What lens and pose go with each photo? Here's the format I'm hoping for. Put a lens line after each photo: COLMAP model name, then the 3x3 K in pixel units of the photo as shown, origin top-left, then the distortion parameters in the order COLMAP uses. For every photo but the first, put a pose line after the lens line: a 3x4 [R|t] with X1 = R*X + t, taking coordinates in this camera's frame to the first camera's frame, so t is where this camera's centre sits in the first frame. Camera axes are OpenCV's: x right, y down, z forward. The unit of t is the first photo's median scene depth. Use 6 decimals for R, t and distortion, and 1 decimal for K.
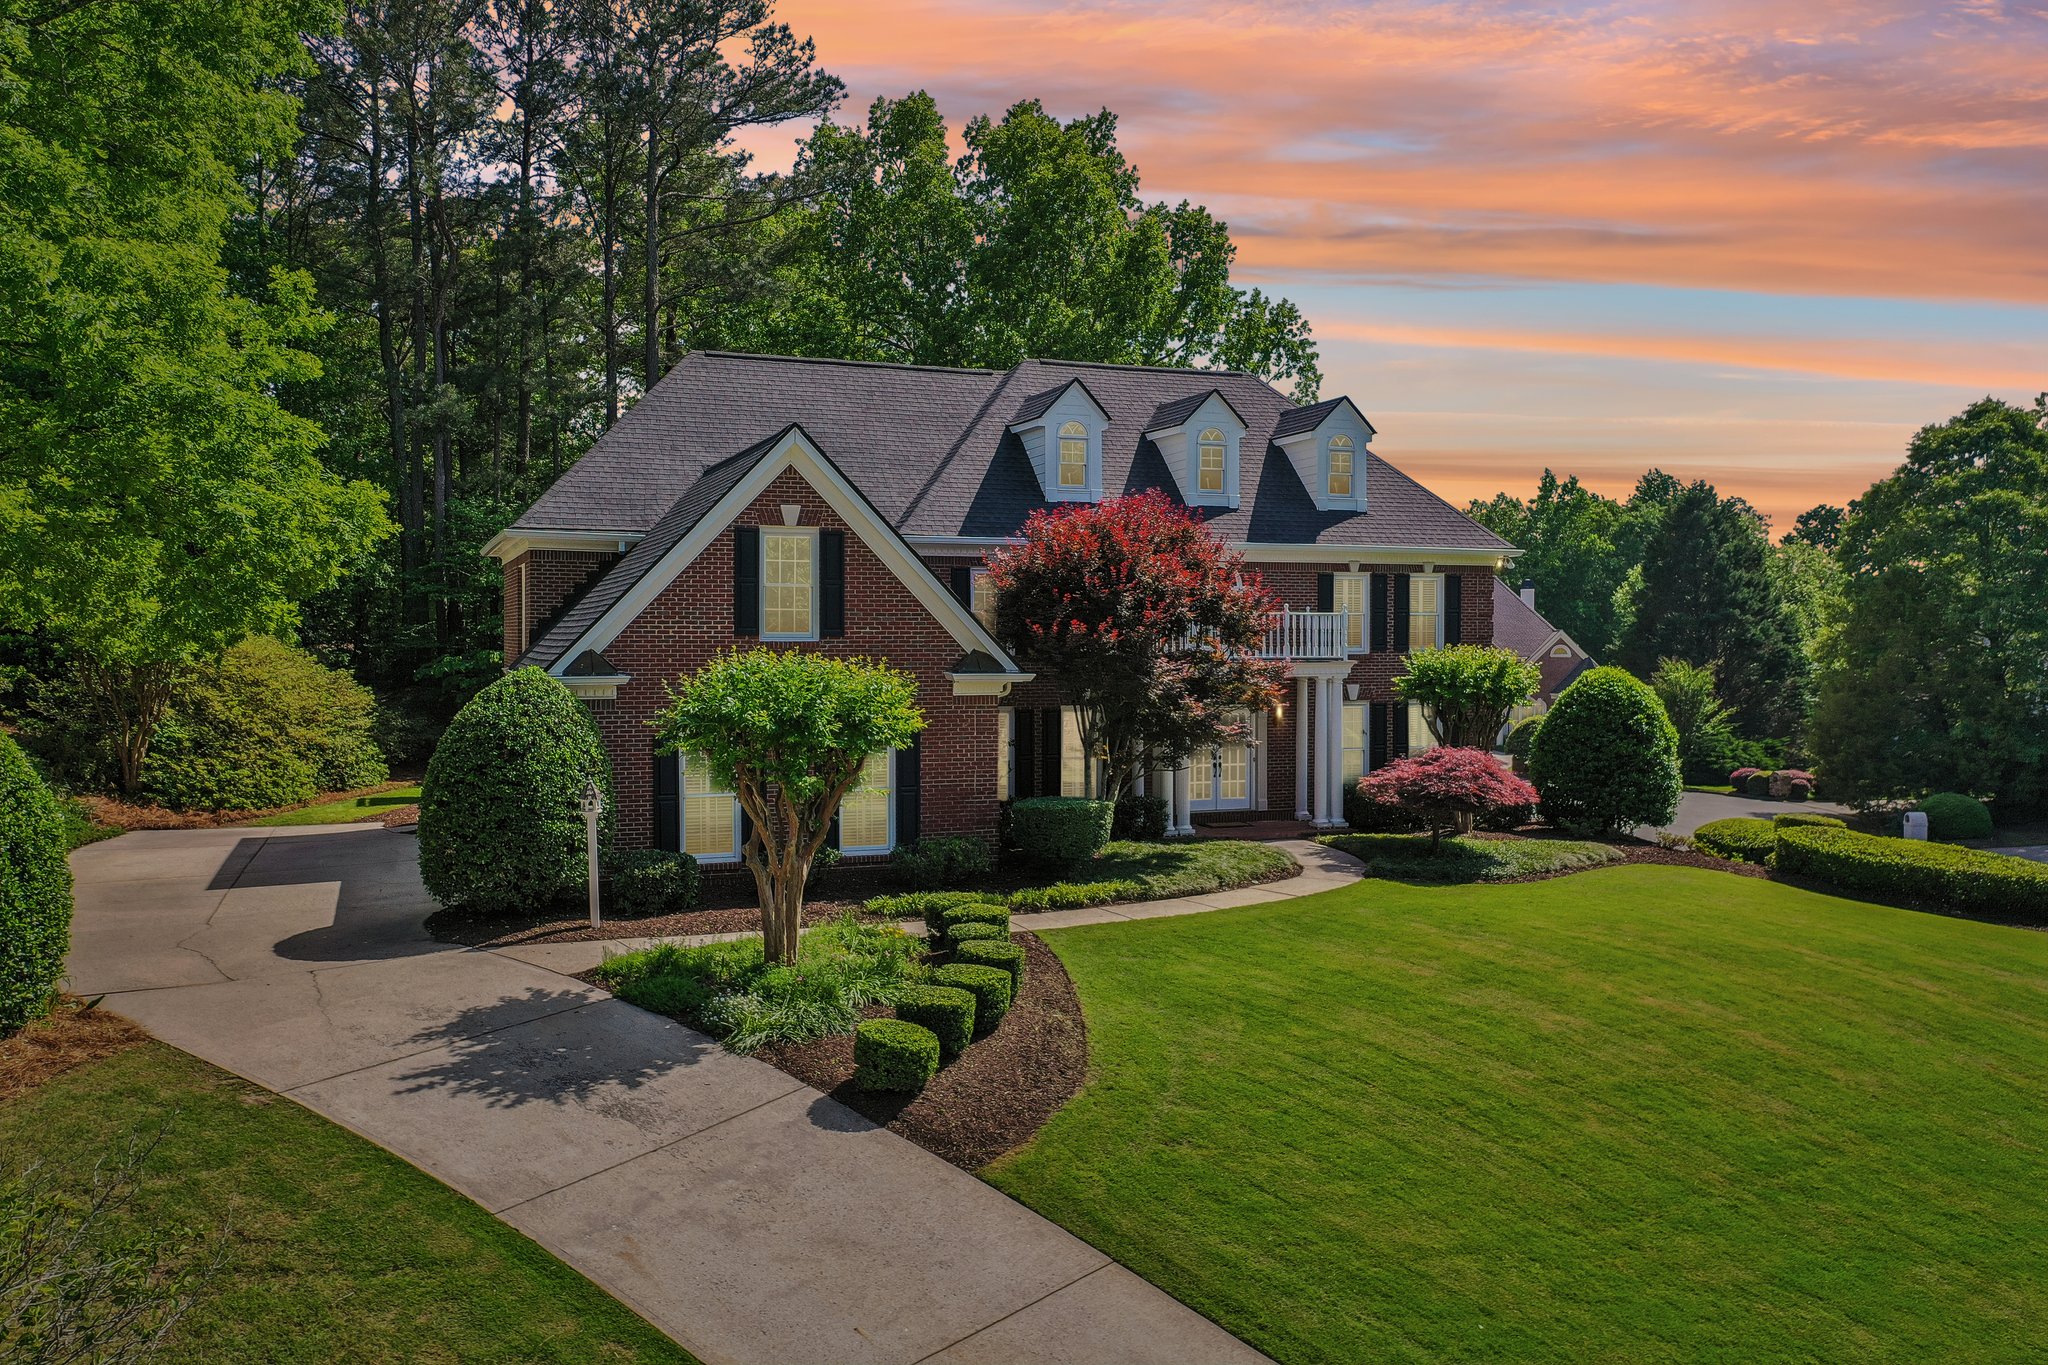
lens RADIAL K [[1793.4, 0, 1024.0], [0, 1793.4, 682.5], [0, 0, 1]] dist [-0.002829, 0.010189]
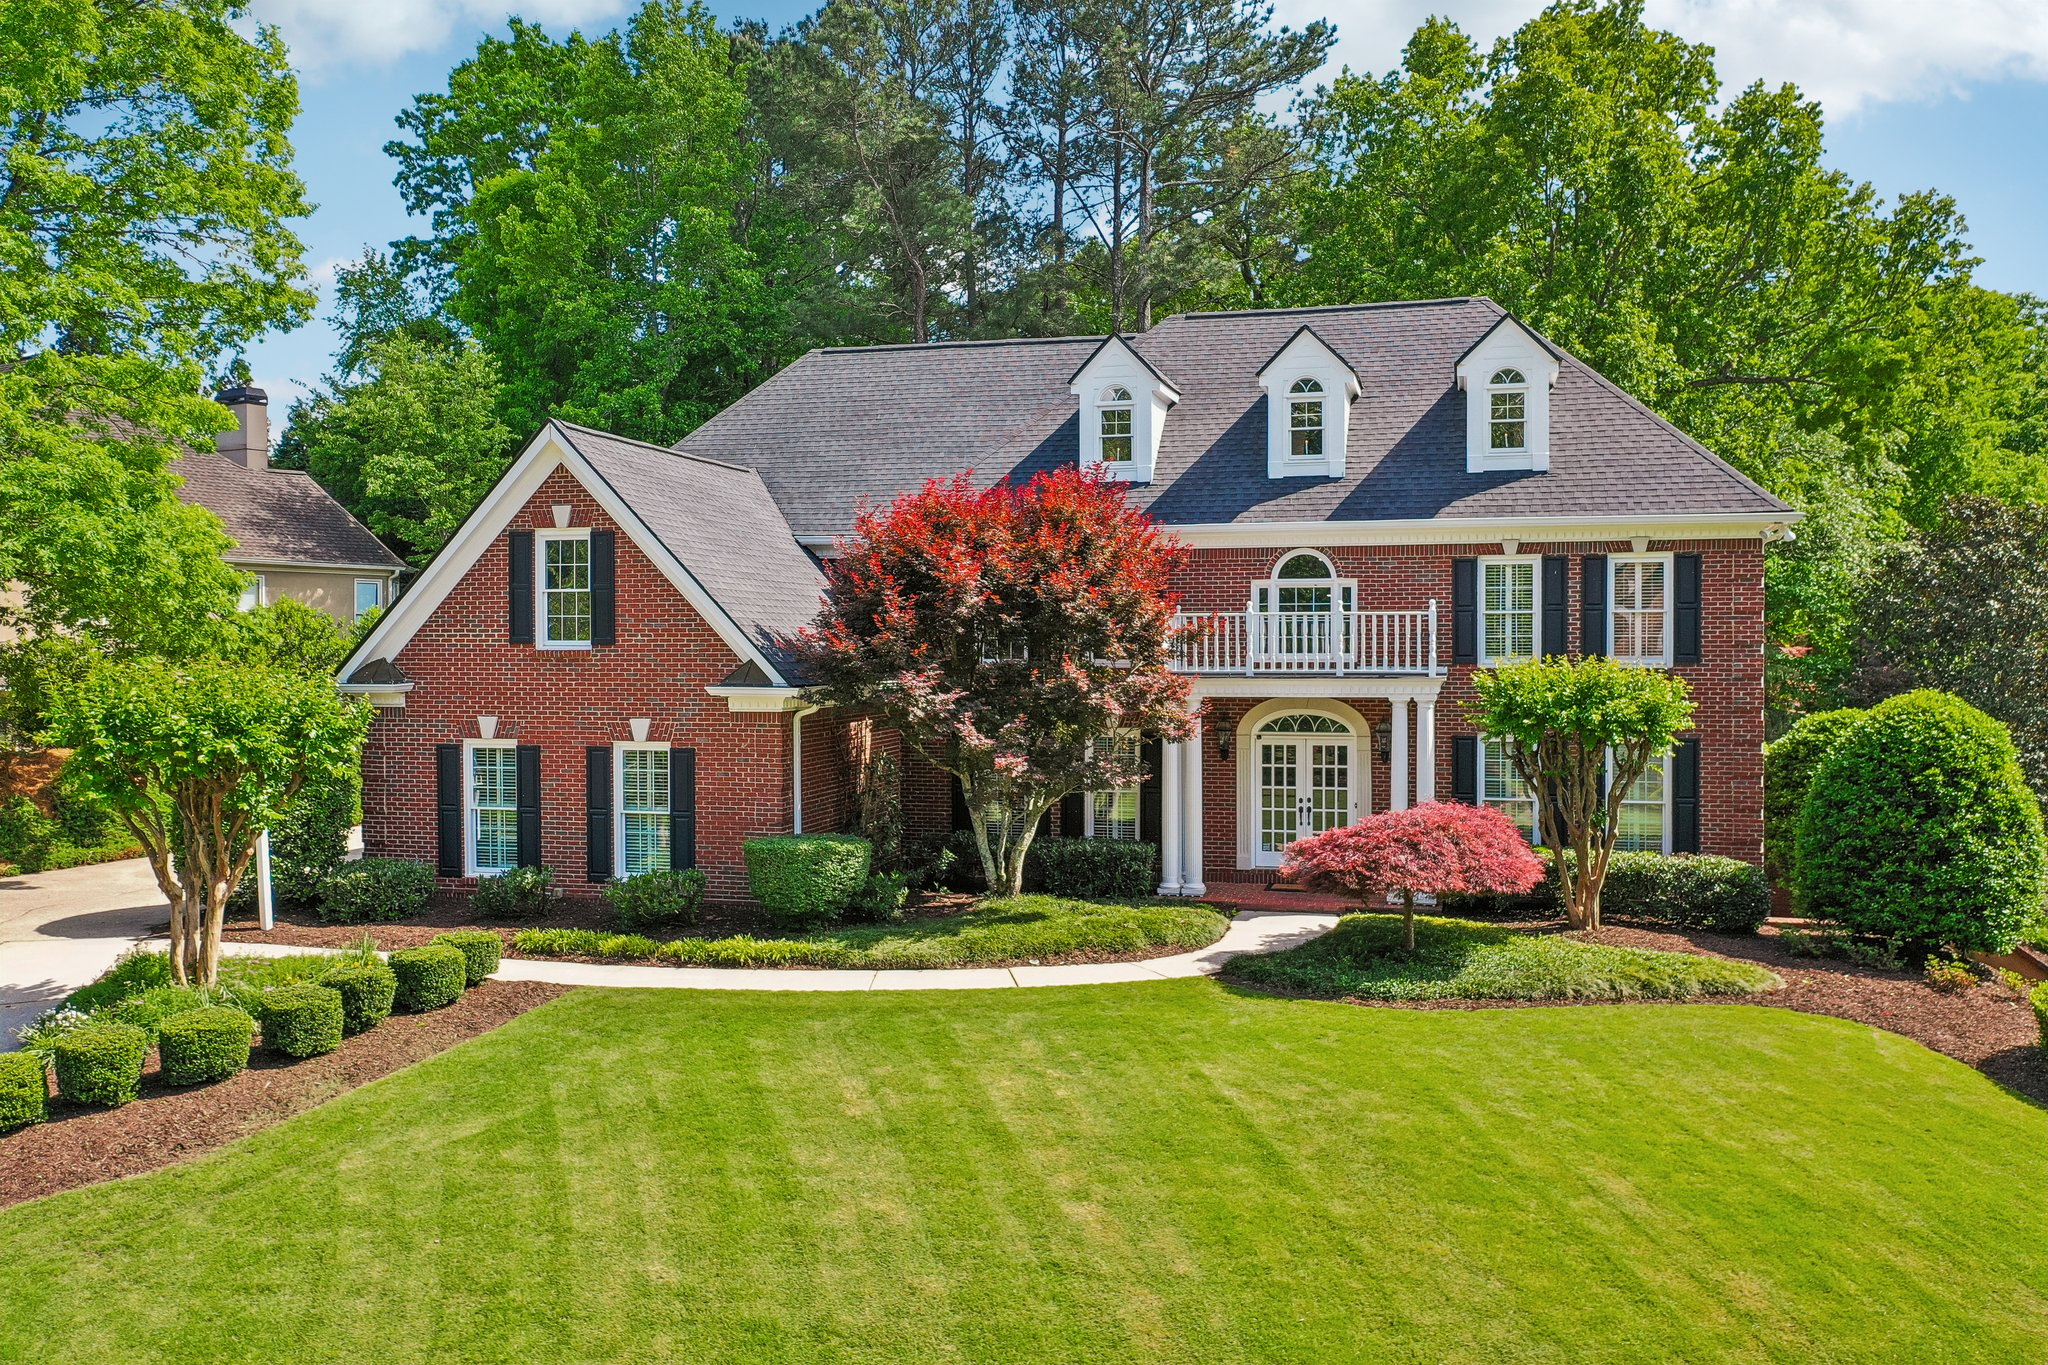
lens RADIAL K [[1793.4, 0, 1024.0], [0, 1793.4, 682.5], [0, 0, 1]] dist [-0.002829, 0.010189]
pose [[0.776375, 0.013807, -0.630120, 0.630081], [-0.015051, 0.999881, 0.003365, -0.012253], [0.630091, 0.006872, 0.776491, 0.404190]]
